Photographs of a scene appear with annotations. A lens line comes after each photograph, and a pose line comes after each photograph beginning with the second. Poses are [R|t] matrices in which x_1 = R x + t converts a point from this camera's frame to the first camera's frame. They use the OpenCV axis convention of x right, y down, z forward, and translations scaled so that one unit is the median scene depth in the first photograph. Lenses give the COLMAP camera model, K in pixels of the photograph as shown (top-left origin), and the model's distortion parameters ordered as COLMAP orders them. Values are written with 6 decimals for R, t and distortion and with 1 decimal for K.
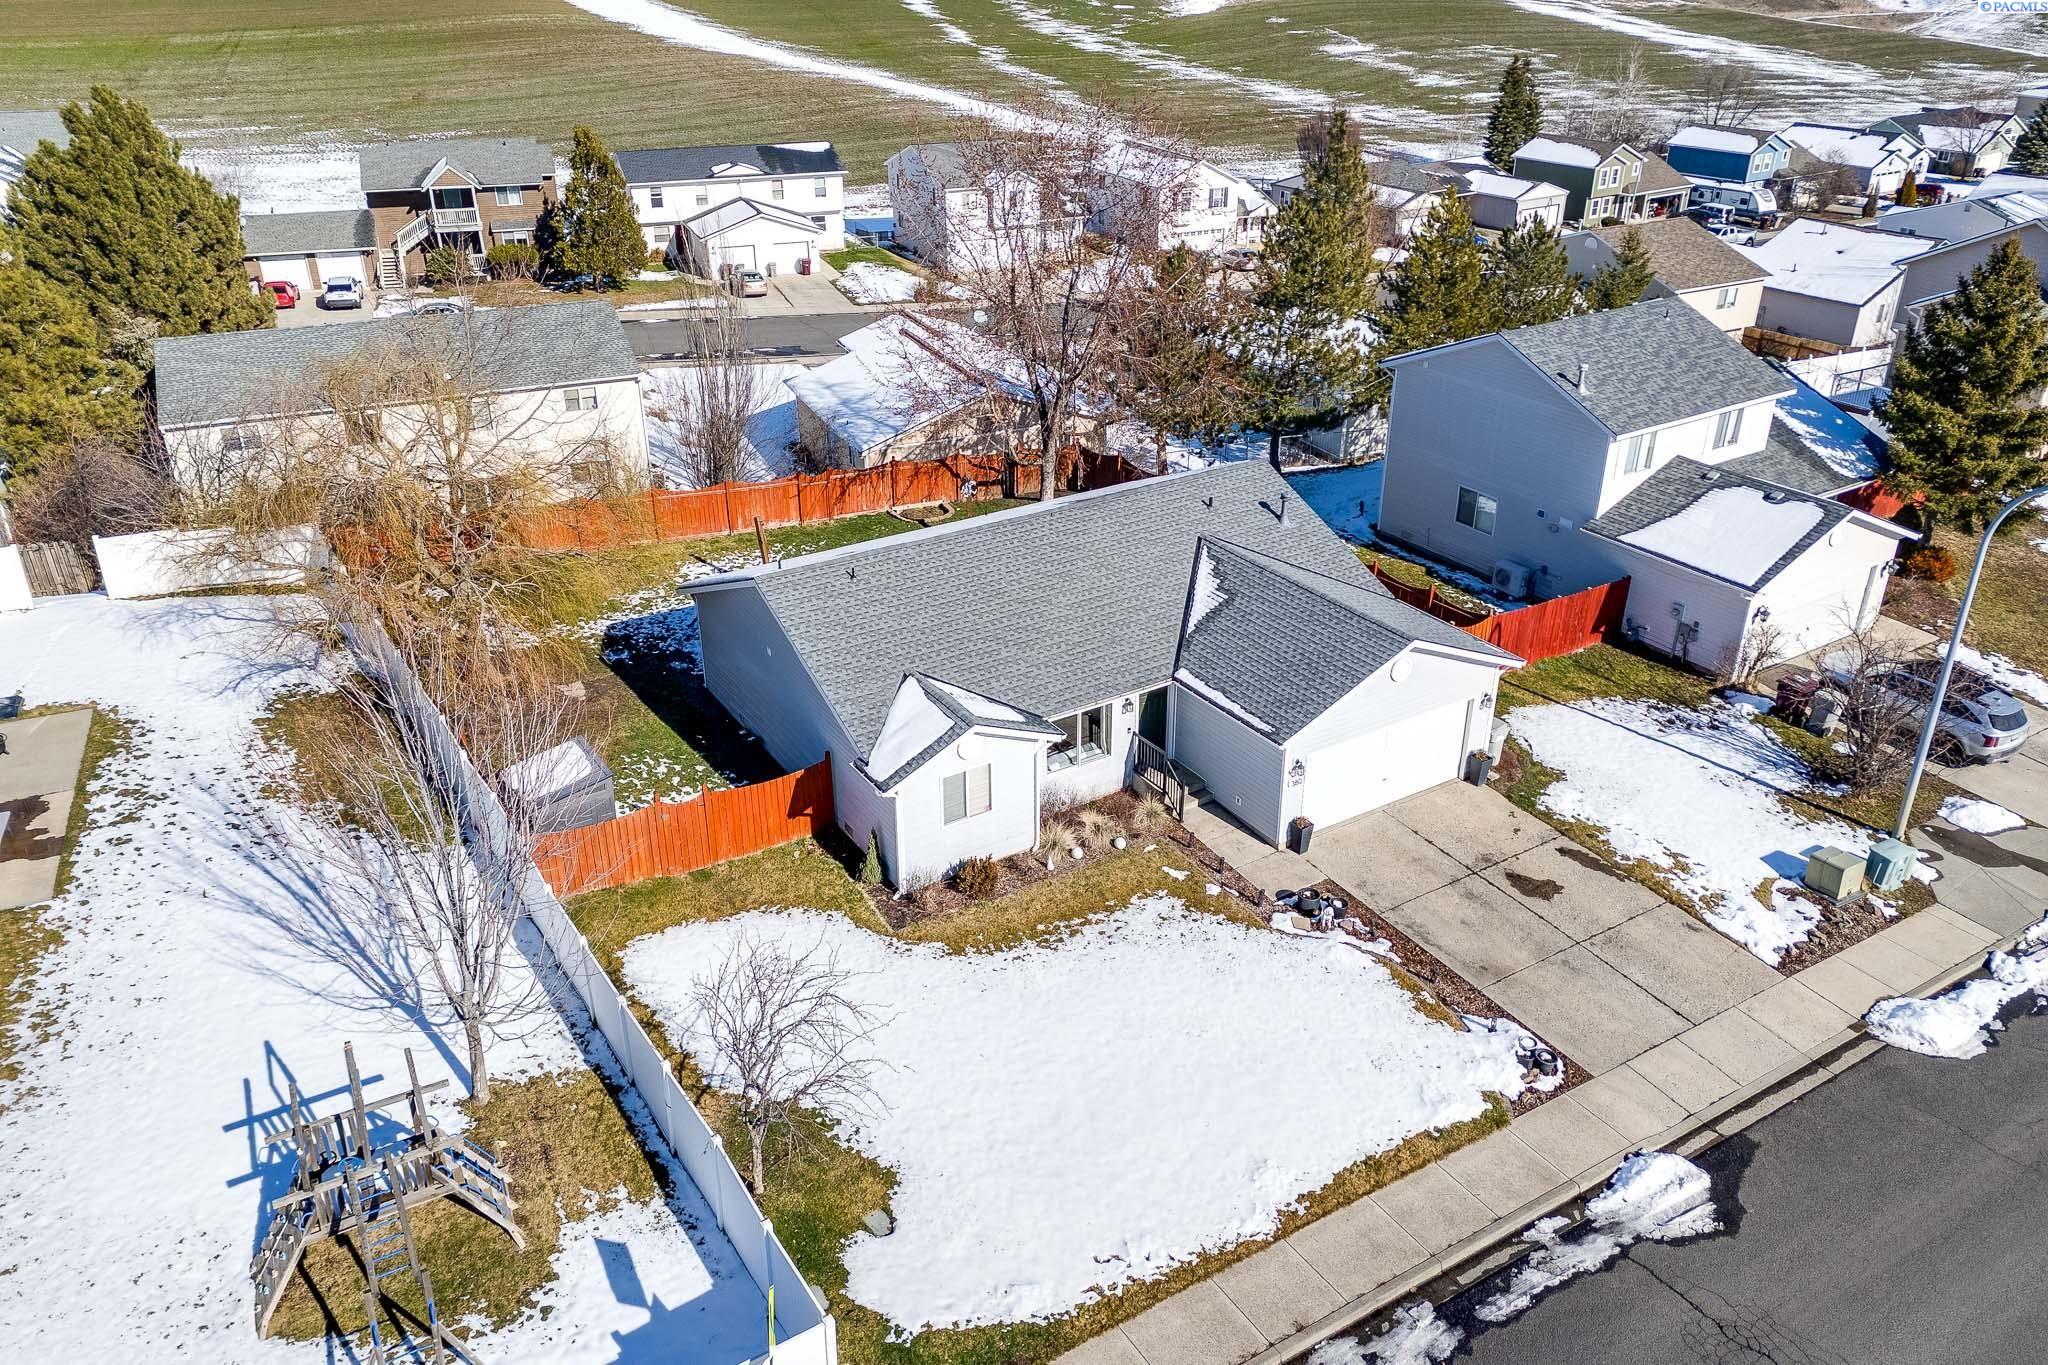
lens RADIAL K [[1507.2, 0, 1028.2], [0, 1507.2, 666.9], [0, 0, 1]] dist [0.052957, -0.044163]
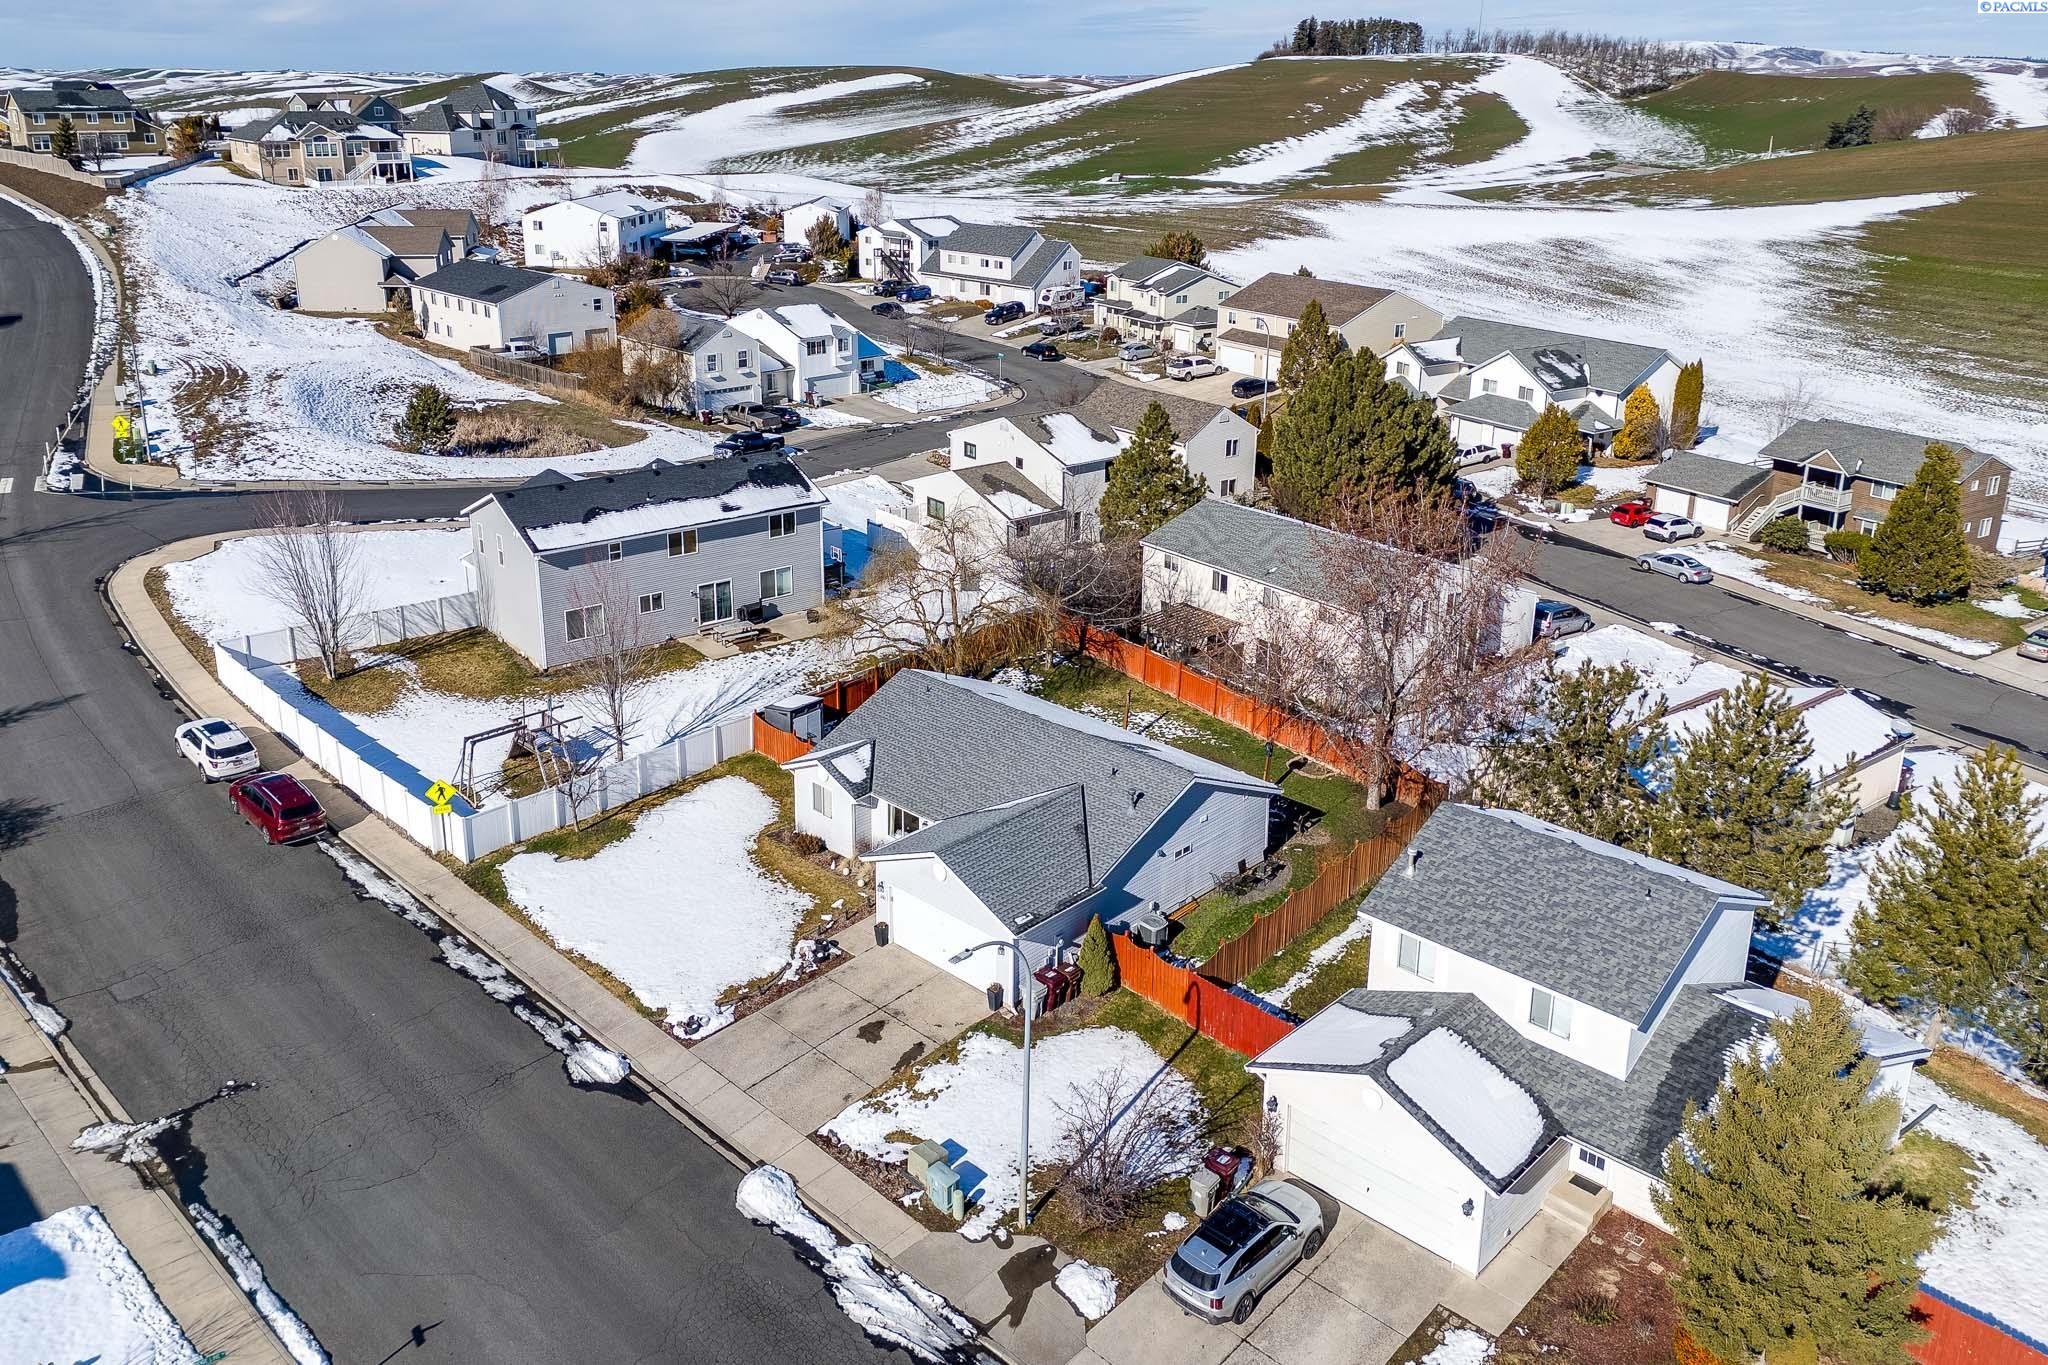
lens RADIAL K [[1562.1, 0, 976.6], [0, 1562.1, 682.1], [0, 0, 1]] dist [0.003471, -0.001464]
pose [[0.223149, 0.362172, -0.905006, 1.708053], [-0.438263, 0.866565, 0.238725, -0.590625], [0.870707, 0.343360, 0.352099, 0.468828]]
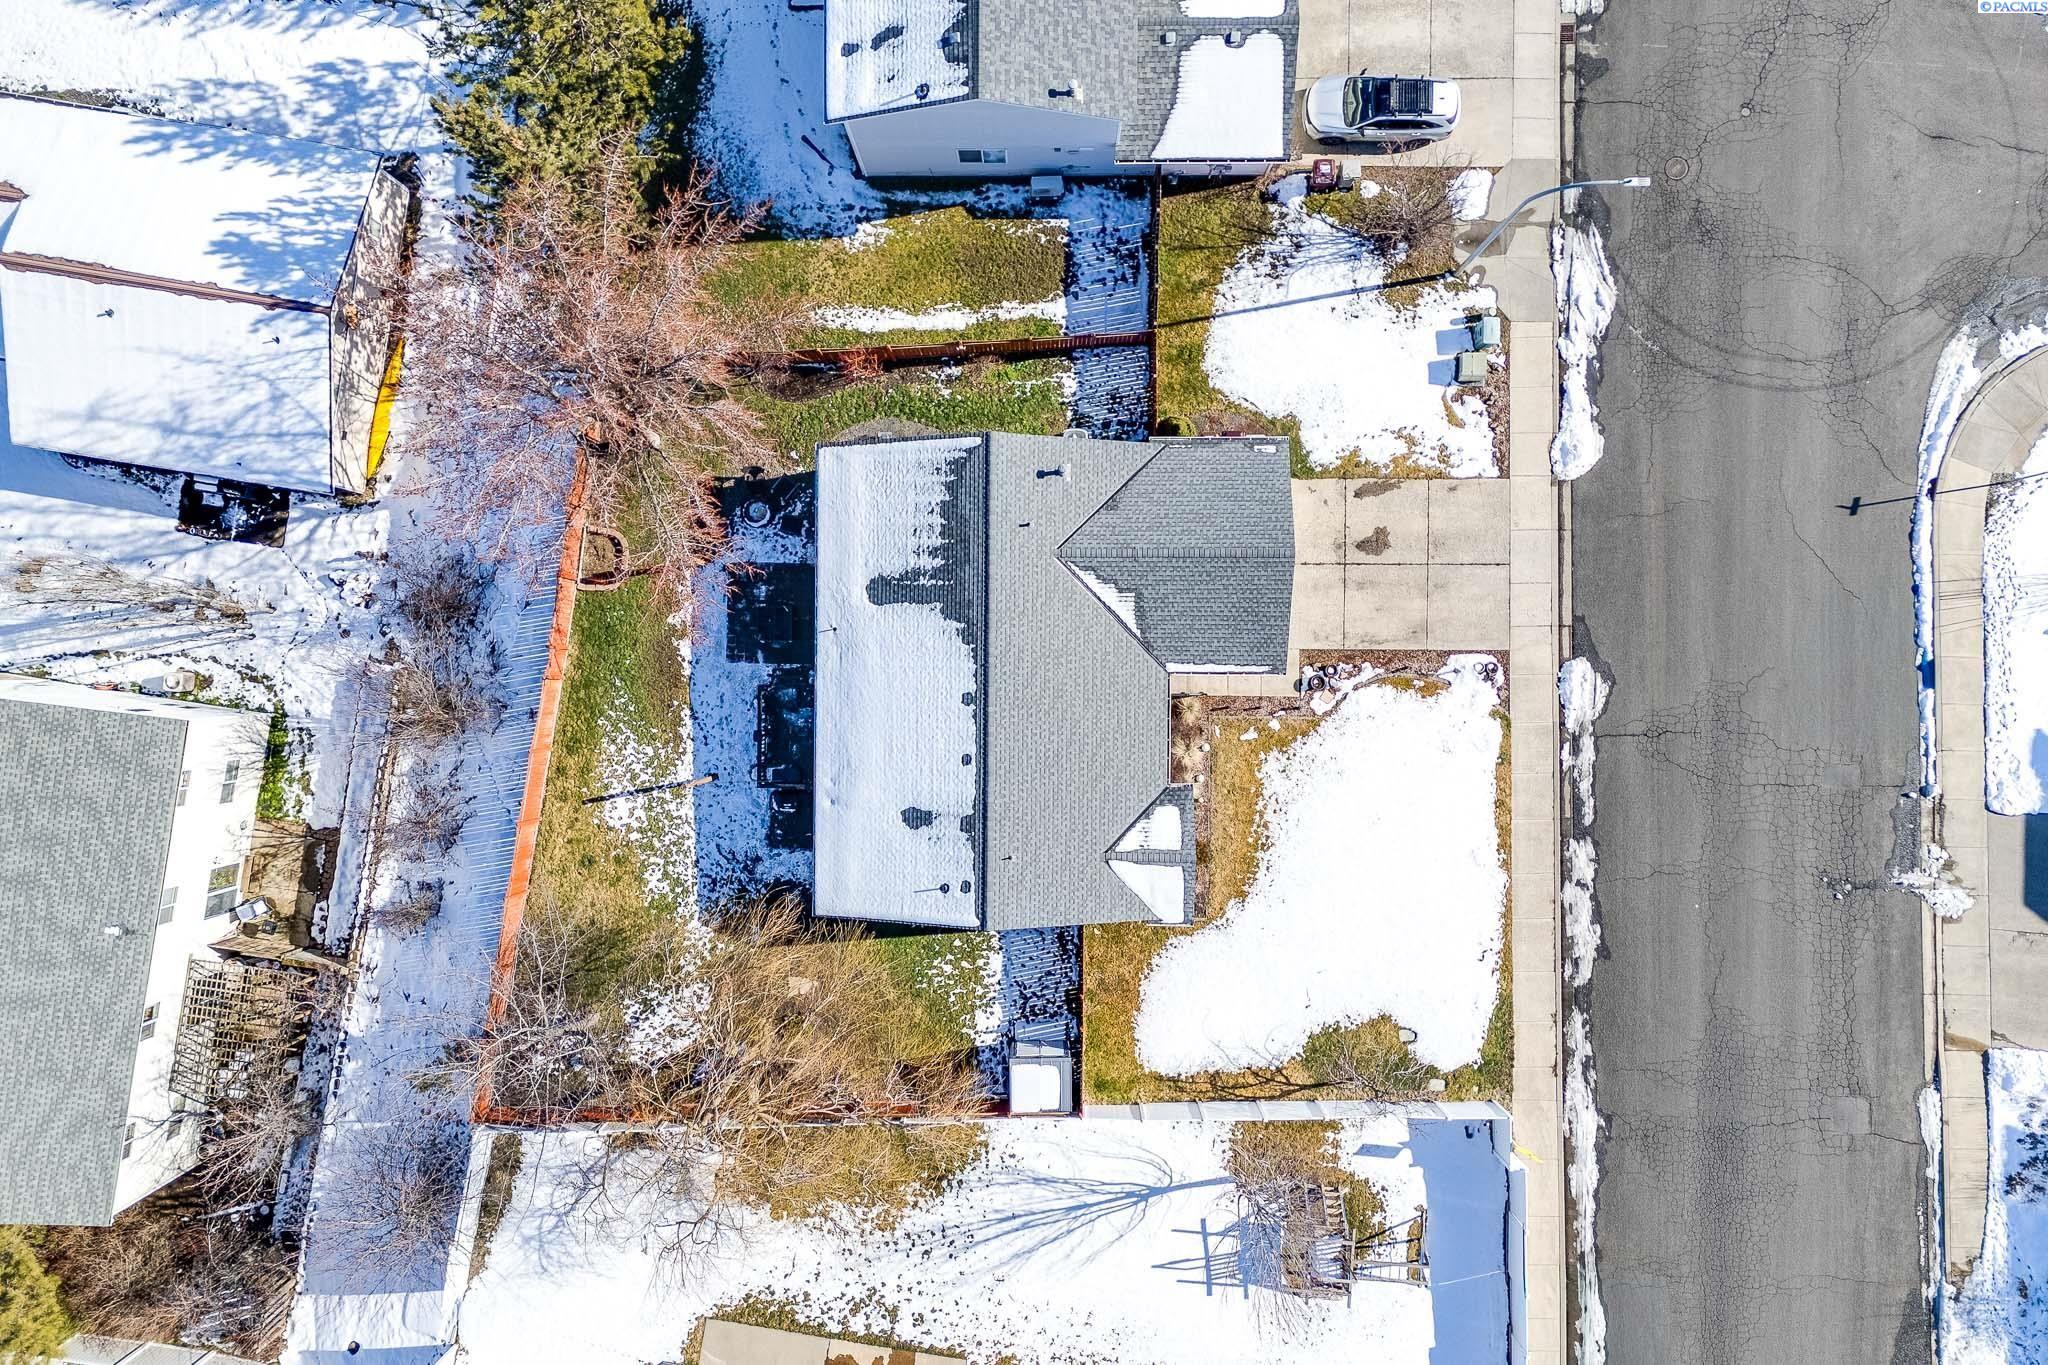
lens RADIAL K [[1507.2, 0, 1028.2], [0, 1507.2, 666.9], [0, 0, 1]] dist [0.052957, -0.044163]
pose [[0.541615, -0.840615, -0.004455, 0.043295], [0.383377, 0.242290, 0.891245, -1.429617], [-0.748115, -0.484419, 0.453500, 0.535385]]
